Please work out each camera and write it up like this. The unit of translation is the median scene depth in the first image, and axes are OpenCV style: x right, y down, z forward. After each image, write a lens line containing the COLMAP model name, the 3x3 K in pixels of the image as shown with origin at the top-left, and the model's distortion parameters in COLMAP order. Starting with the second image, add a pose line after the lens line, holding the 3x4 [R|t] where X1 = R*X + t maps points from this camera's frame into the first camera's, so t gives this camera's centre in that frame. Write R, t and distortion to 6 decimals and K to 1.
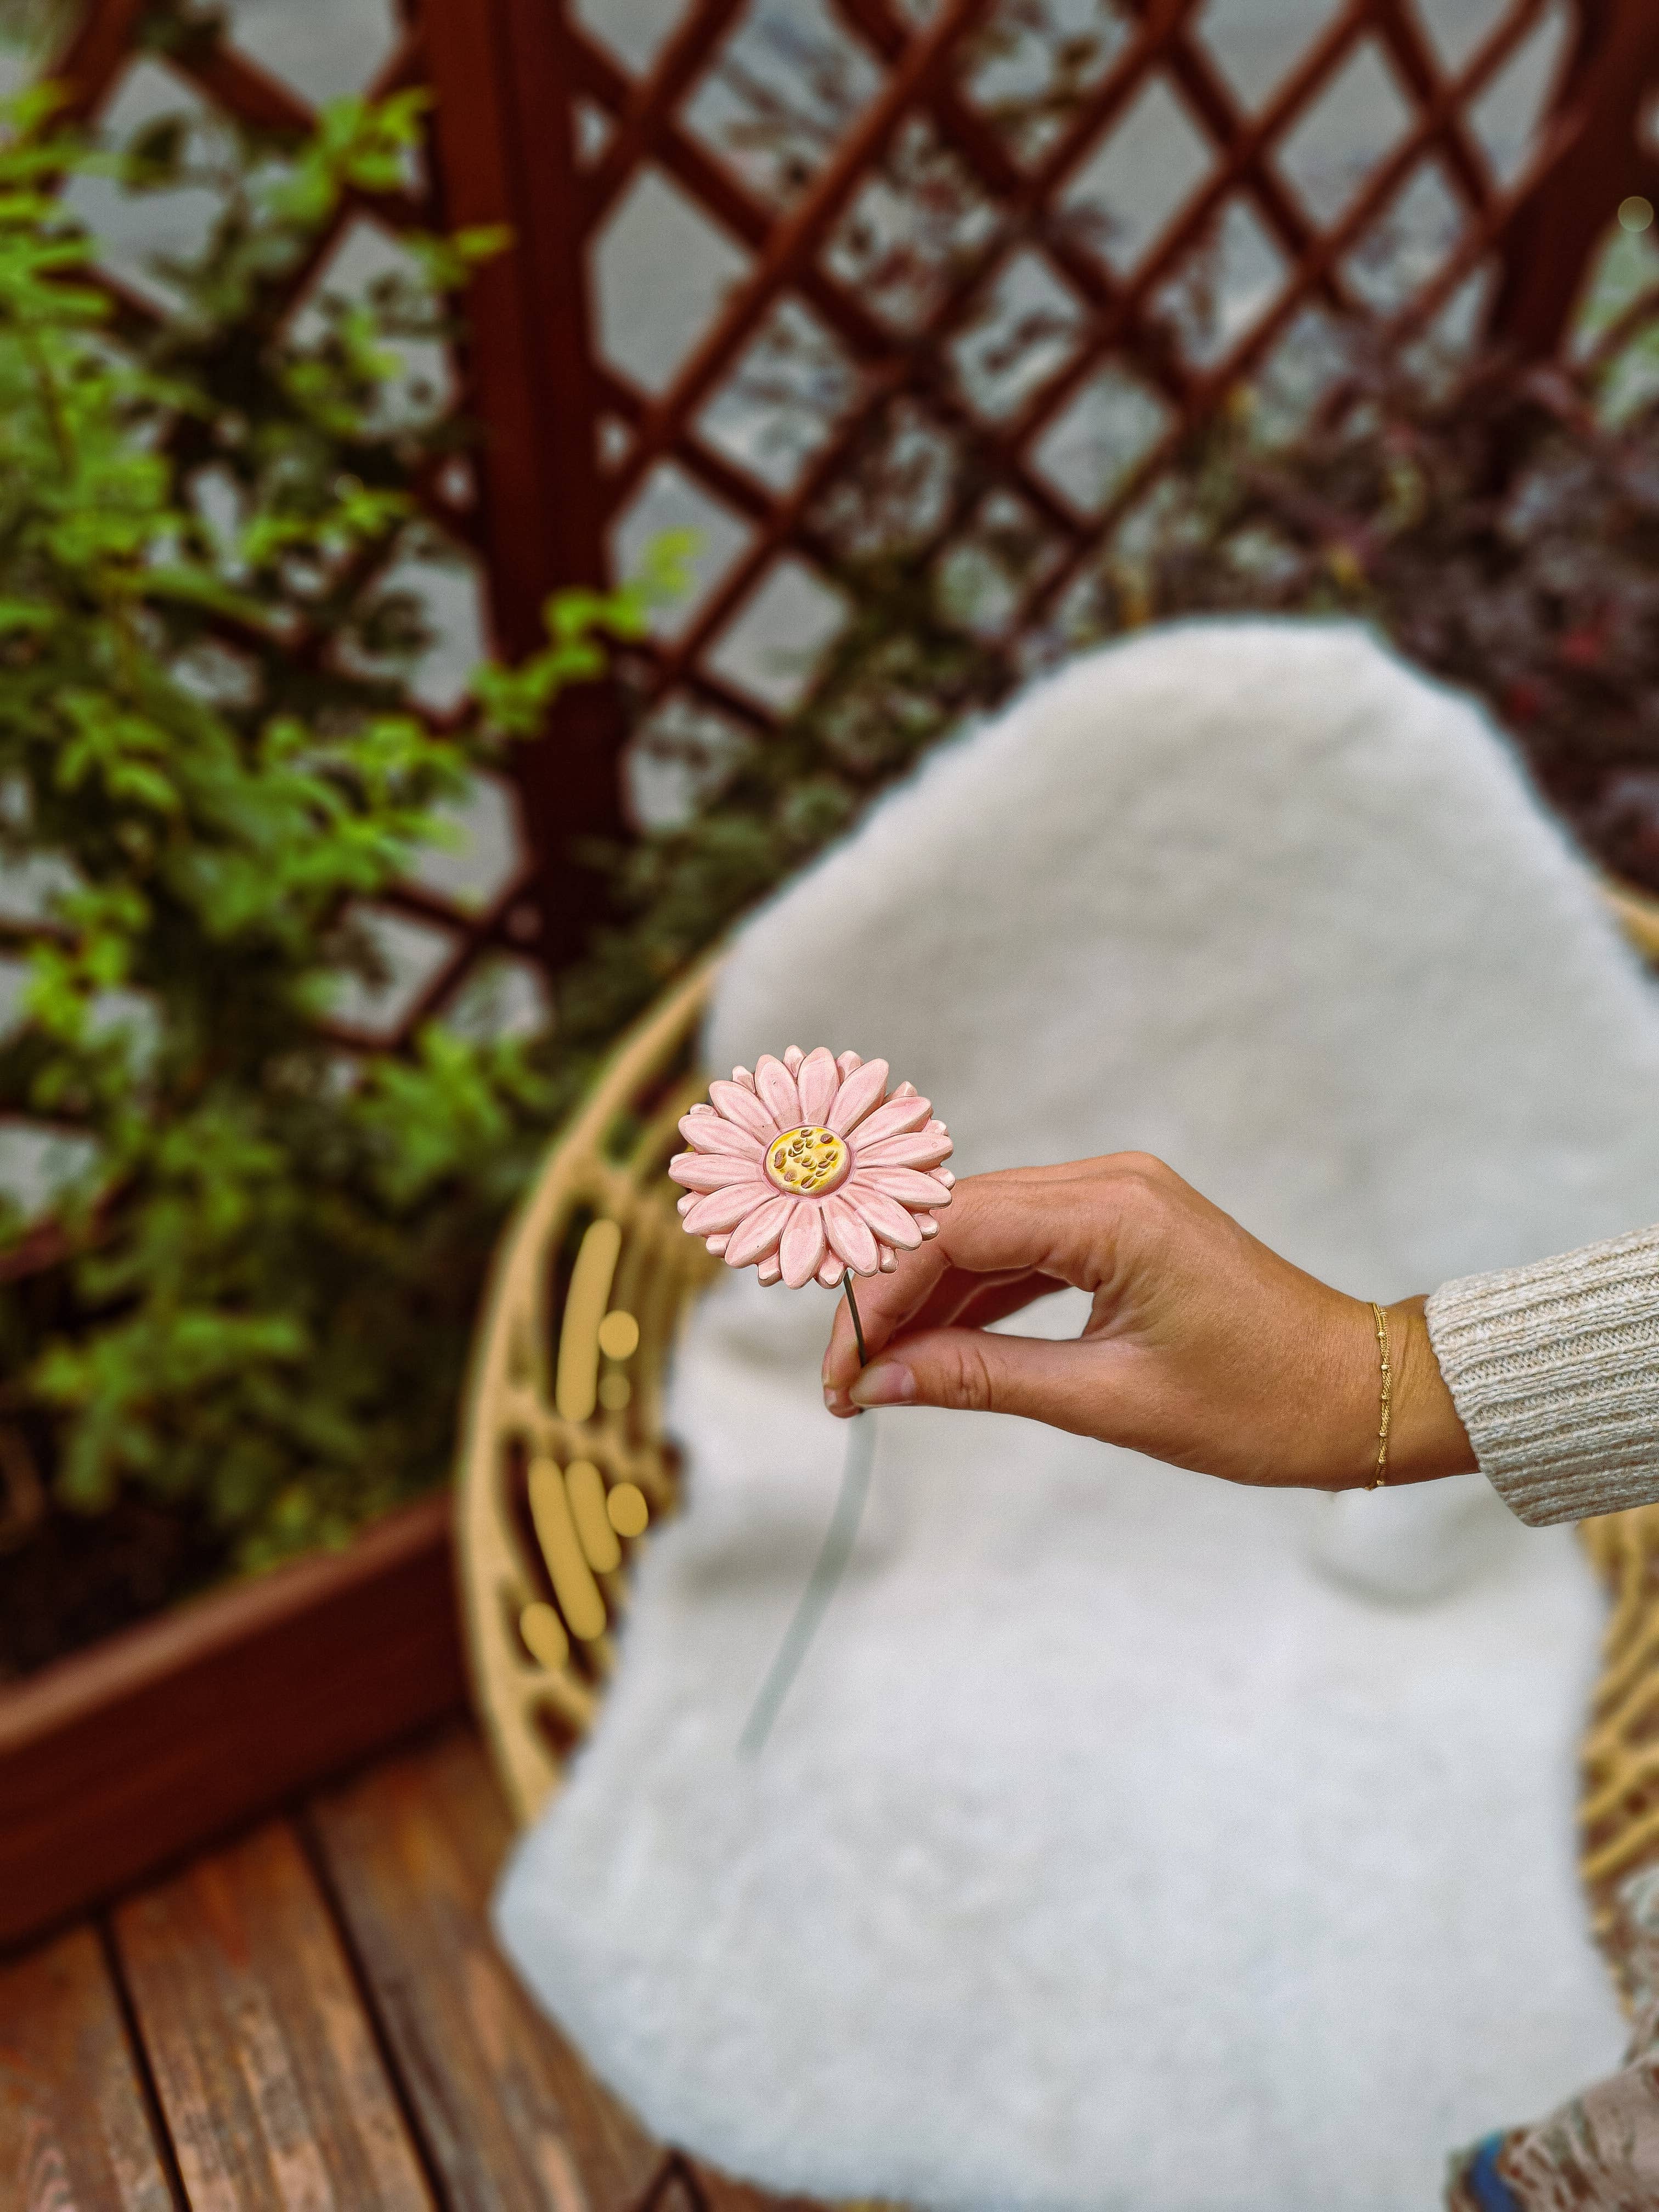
lens RADIAL K [[1687.6, 0, 835.1], [0, 1687.6, 1094.7], [0, 0, 1]] dist [0.004770, 0.002185]
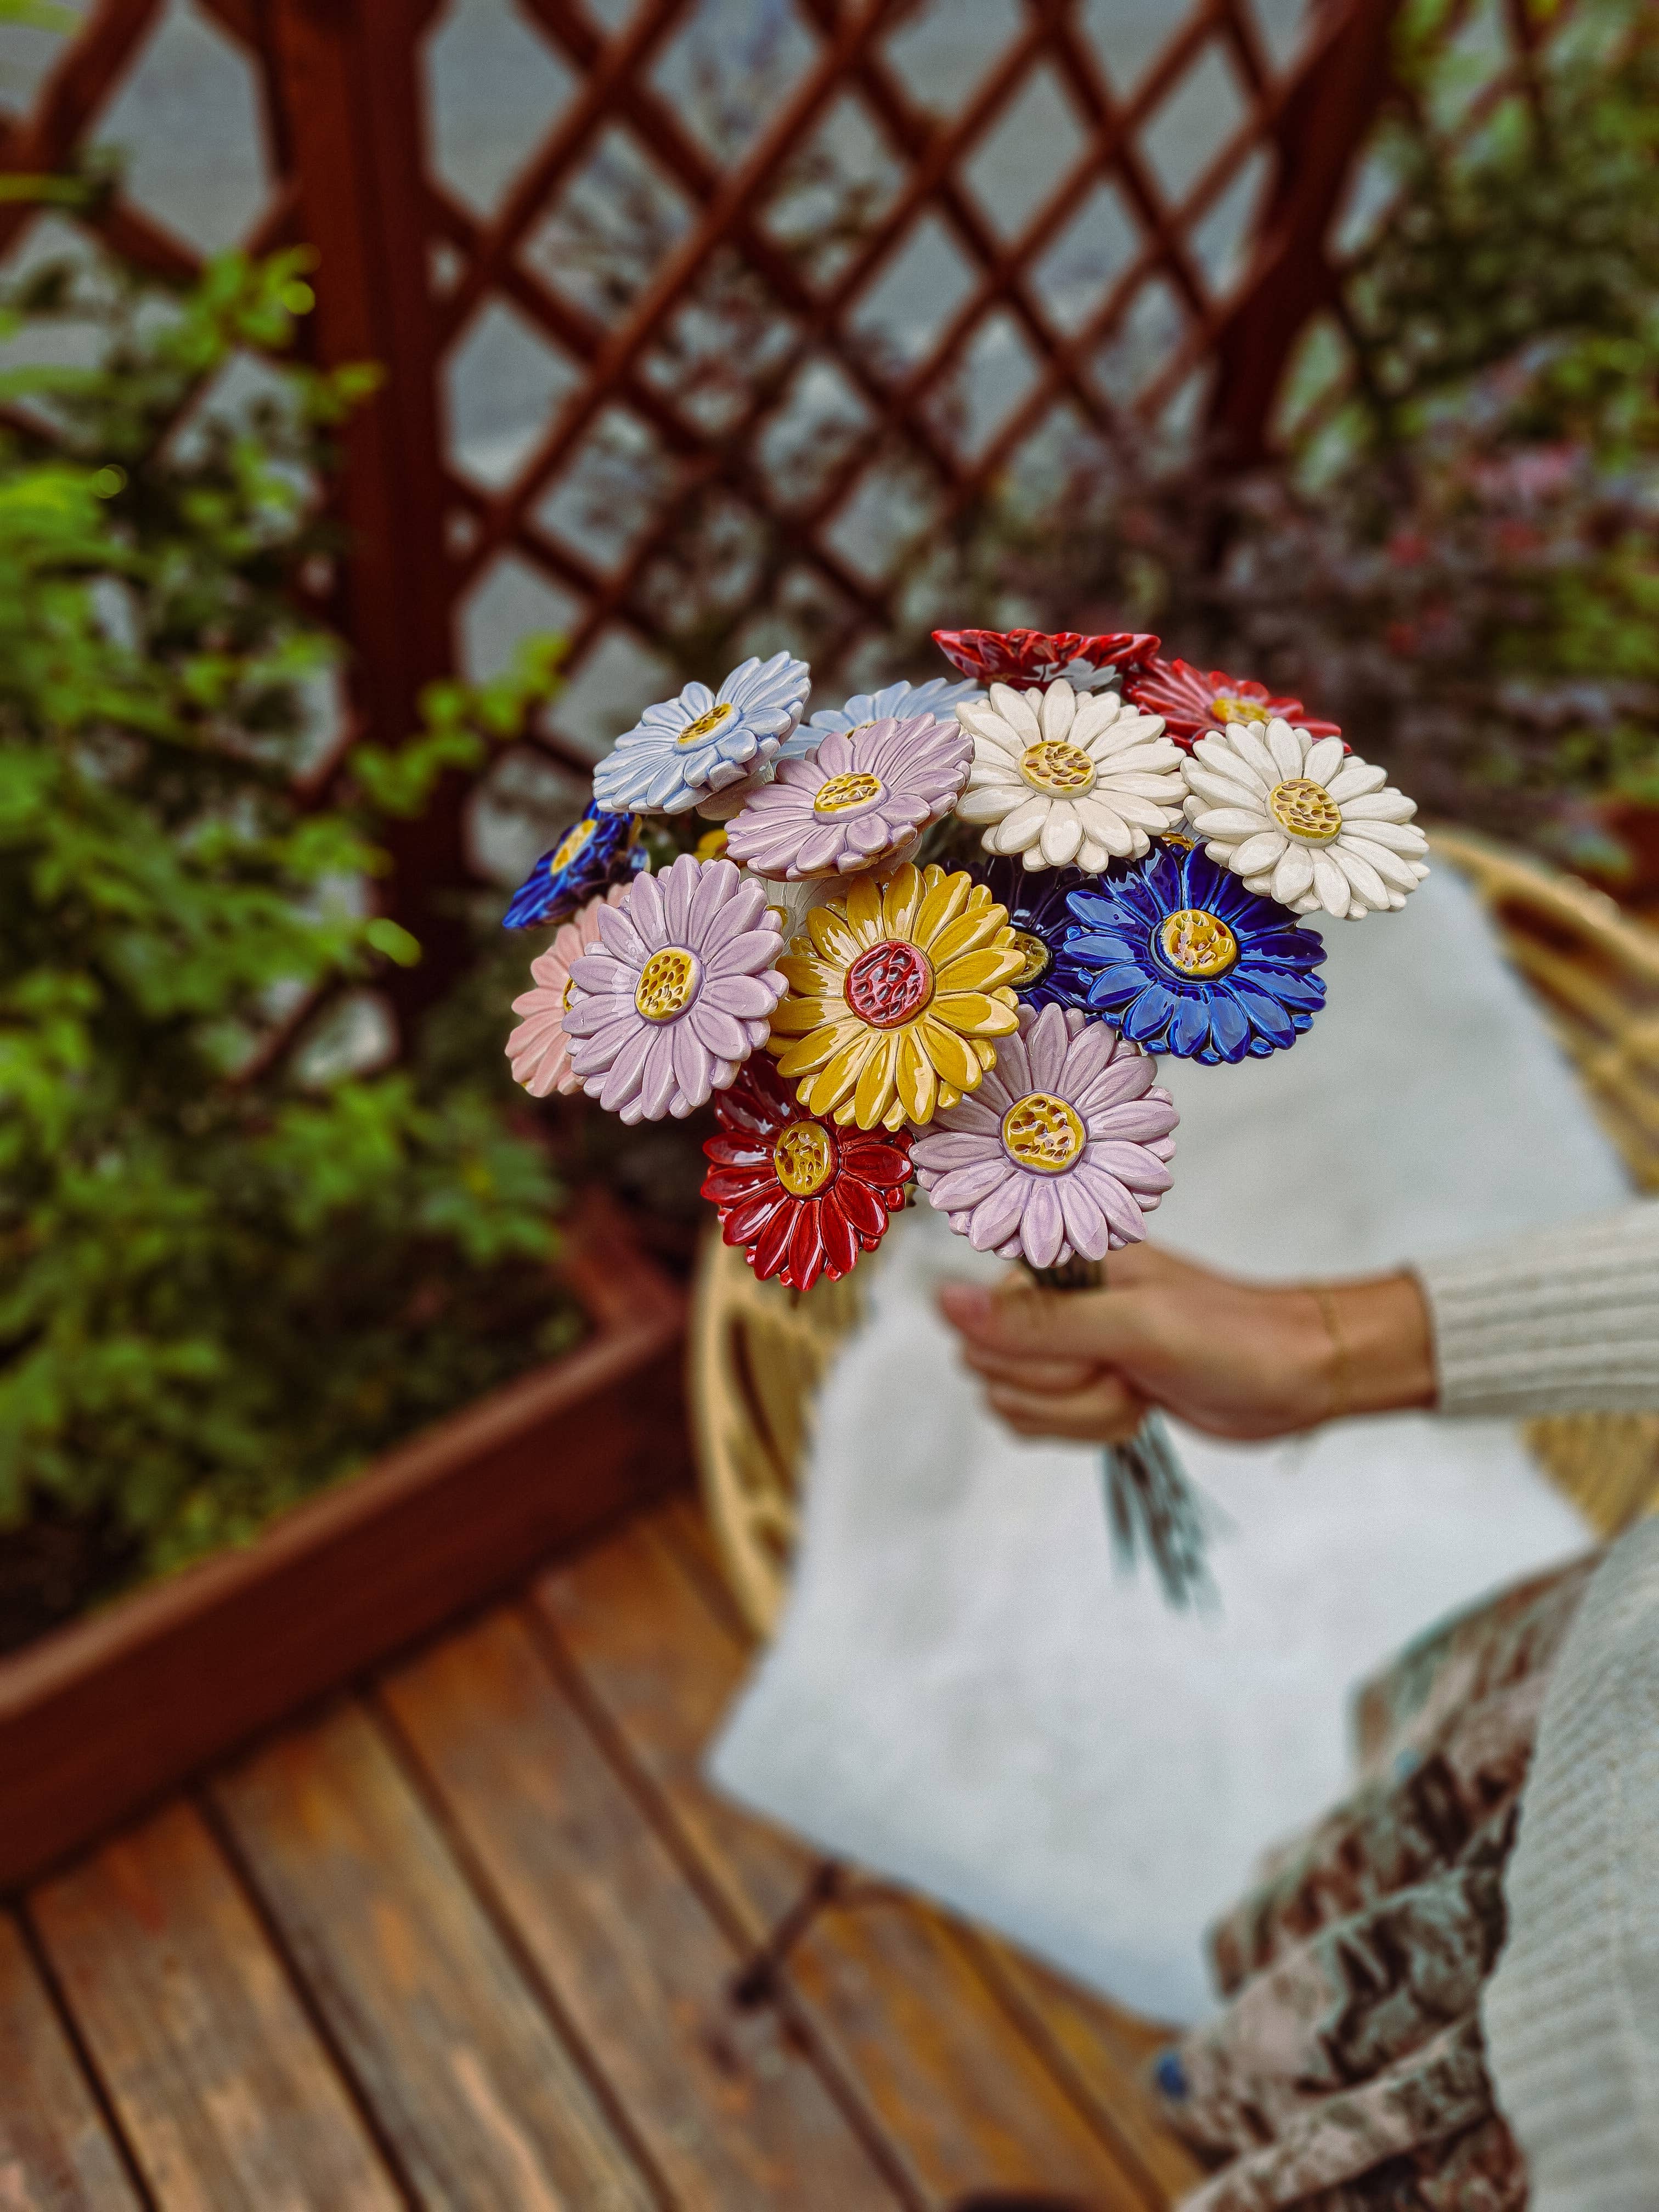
lens RADIAL K [[1696.9, 0, 840.2], [0, 1696.9, 1106.4], [0, 0, 1]] dist [0.008580, -0.000822]
pose [[0.987668, -0.038871, 0.151658, -0.067489], [0.034161, 0.998853, 0.033542, -0.040348], [-0.152788, -0.027947, 0.987864, -0.143924]]
